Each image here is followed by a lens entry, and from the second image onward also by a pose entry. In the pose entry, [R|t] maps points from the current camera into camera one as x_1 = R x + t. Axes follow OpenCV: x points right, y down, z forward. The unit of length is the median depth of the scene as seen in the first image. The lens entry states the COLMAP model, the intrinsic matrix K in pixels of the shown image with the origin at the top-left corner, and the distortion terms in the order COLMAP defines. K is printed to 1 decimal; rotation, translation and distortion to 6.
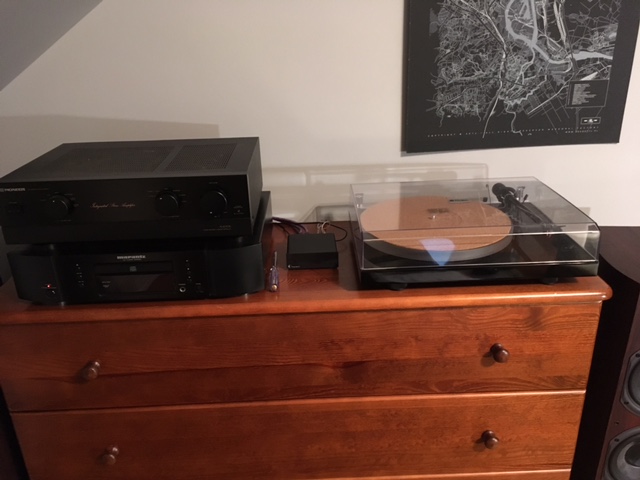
lens RADIAL K [[544.0, 0, 333.7], [0, 544.0, 236.7], [0, 0, 1]] dist [0.065643, -0.025591]
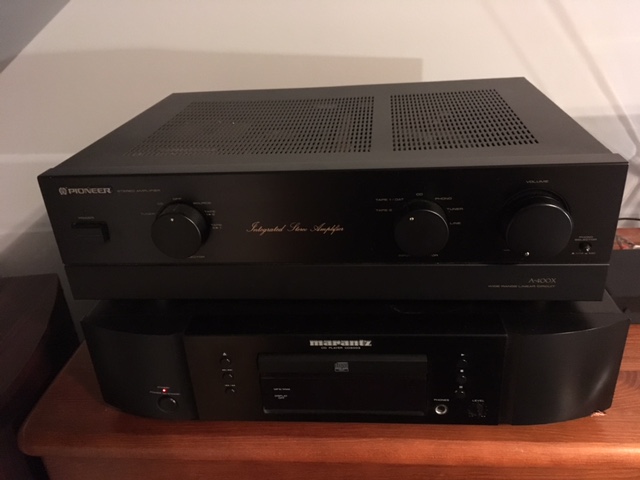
lens RADIAL K [[544.0, 0, 322.8], [0, 544.0, 243.3], [0, 0, 1]] dist [0.065643, -0.025591]
pose [[0.998643, 0.013321, -0.050342, -0.336051], [-0.008606, 0.995653, 0.092741, -0.082677], [0.051359, -0.092182, 0.994417, 0.511227]]
